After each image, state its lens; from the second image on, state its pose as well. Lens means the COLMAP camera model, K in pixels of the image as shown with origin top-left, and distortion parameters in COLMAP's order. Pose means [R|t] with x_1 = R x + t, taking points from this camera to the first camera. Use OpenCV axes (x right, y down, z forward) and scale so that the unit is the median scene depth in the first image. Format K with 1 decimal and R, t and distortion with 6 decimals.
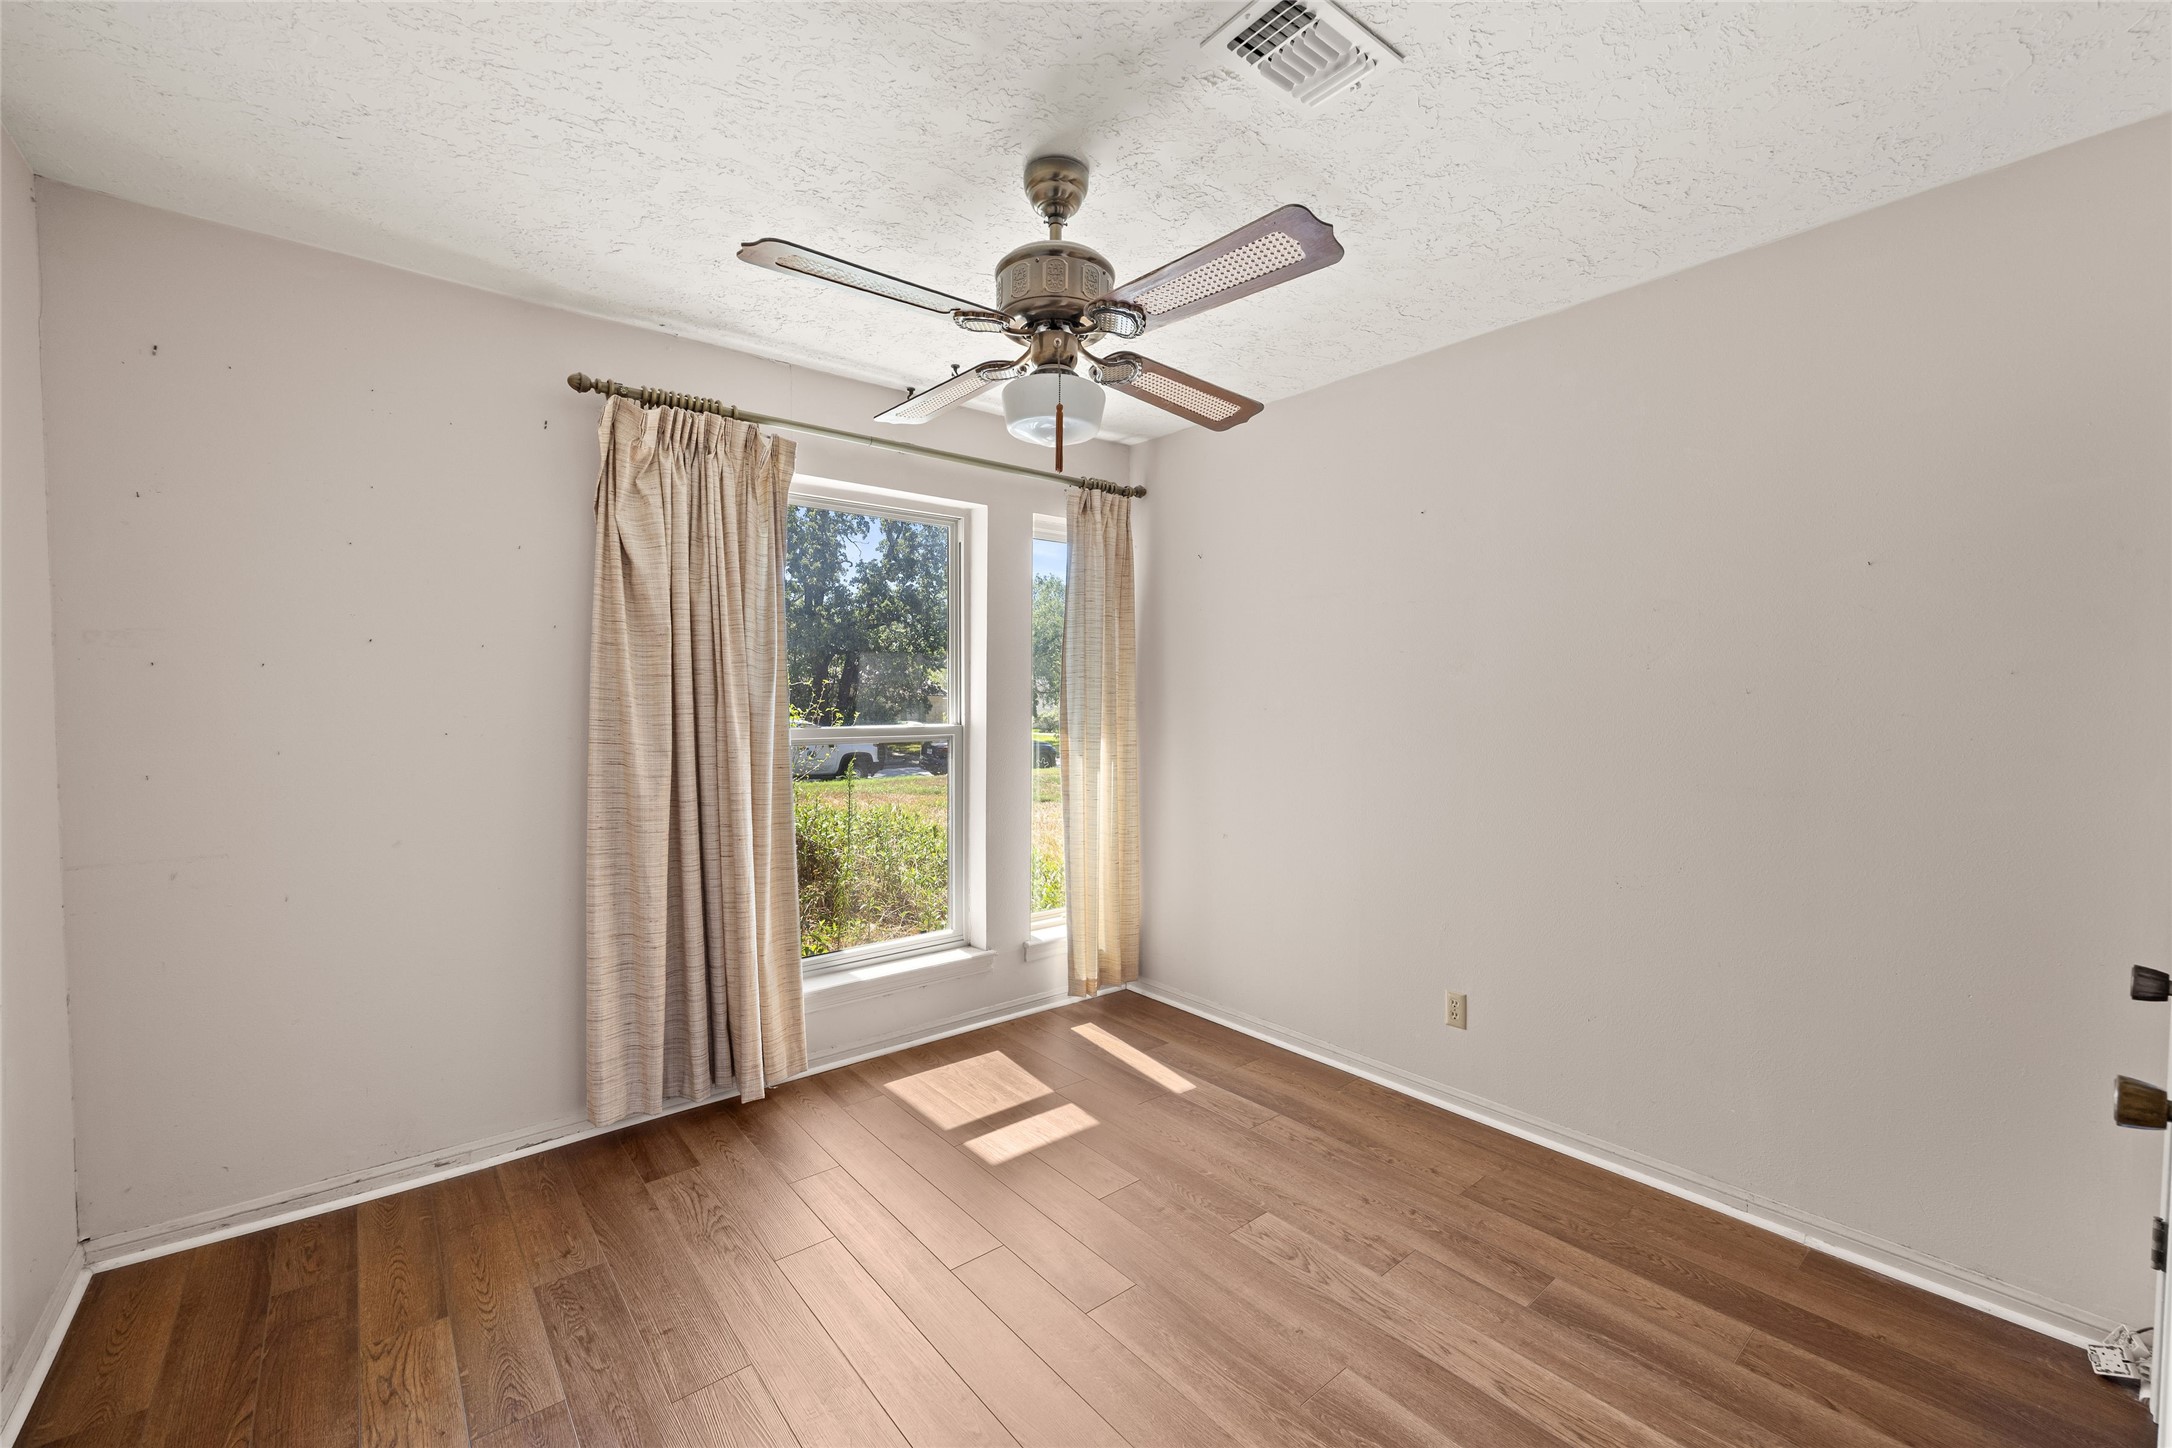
lens RADIAL K [[851.5, 0, 1088.2], [0, 851.5, 718.7], [0, 0, 1]] dist [-0.003288, 0.000492]
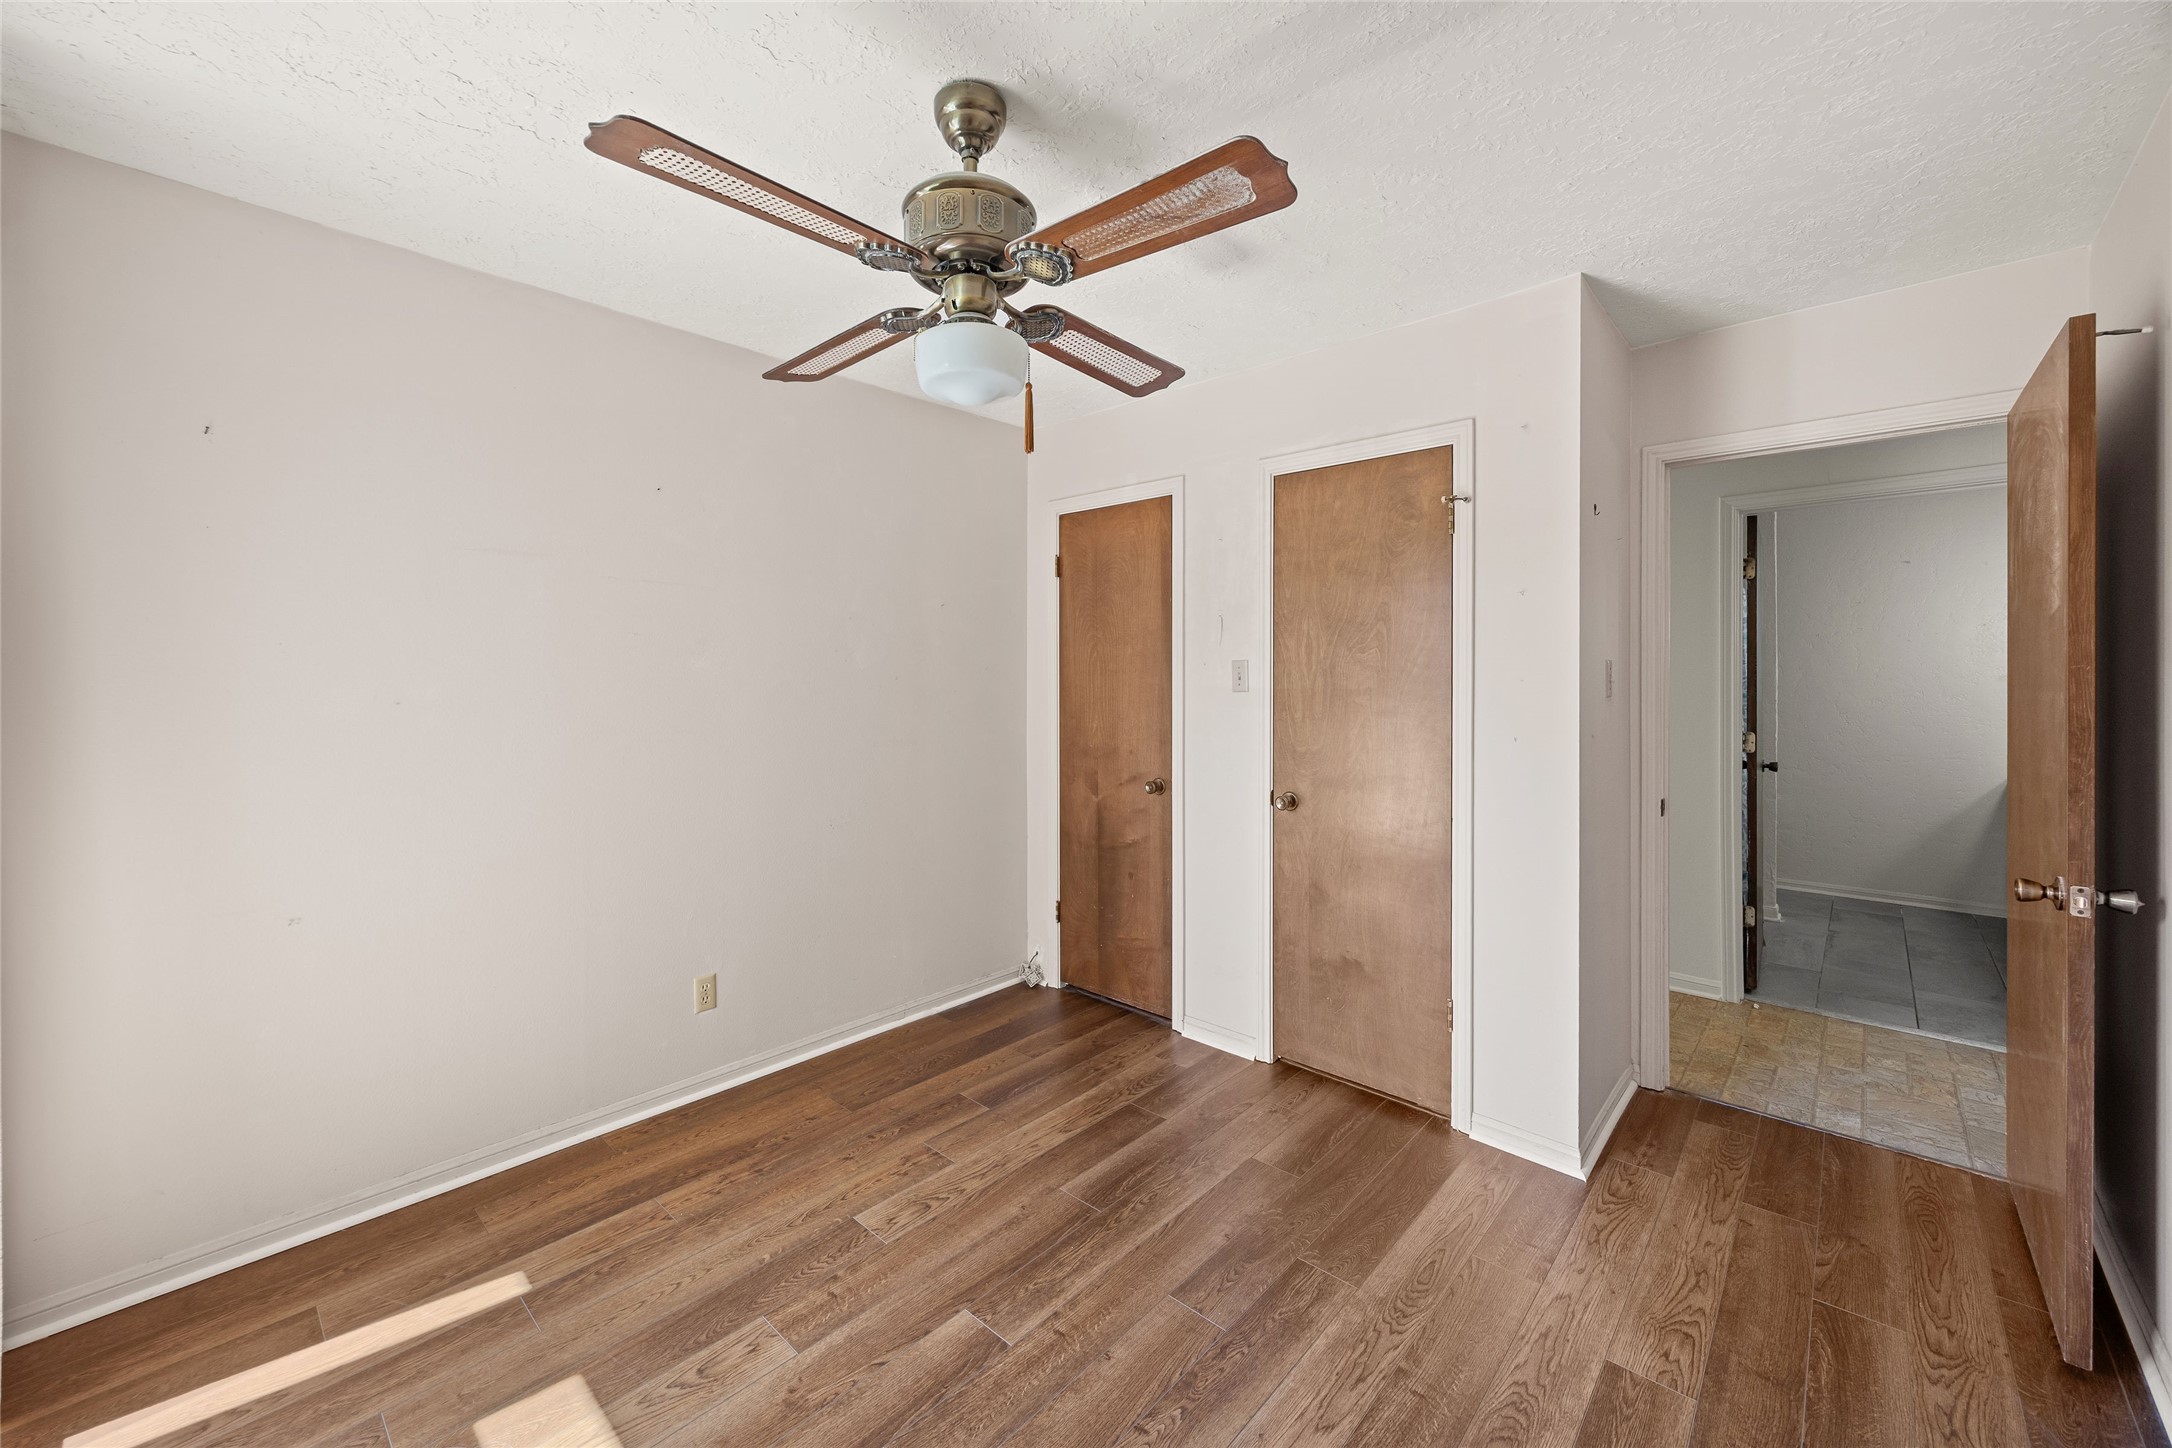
lens RADIAL K [[851.5, 0, 1099.3], [0, 851.5, 677.6], [0, 0, 1]] dist [-0.003288, 0.000492]
pose [[-0.132576, -0.001369, 0.991172, -0.747390], [0.025489, 0.999664, 0.004790, -0.023730], [-0.990845, 0.025899, -0.132496, 0.808604]]
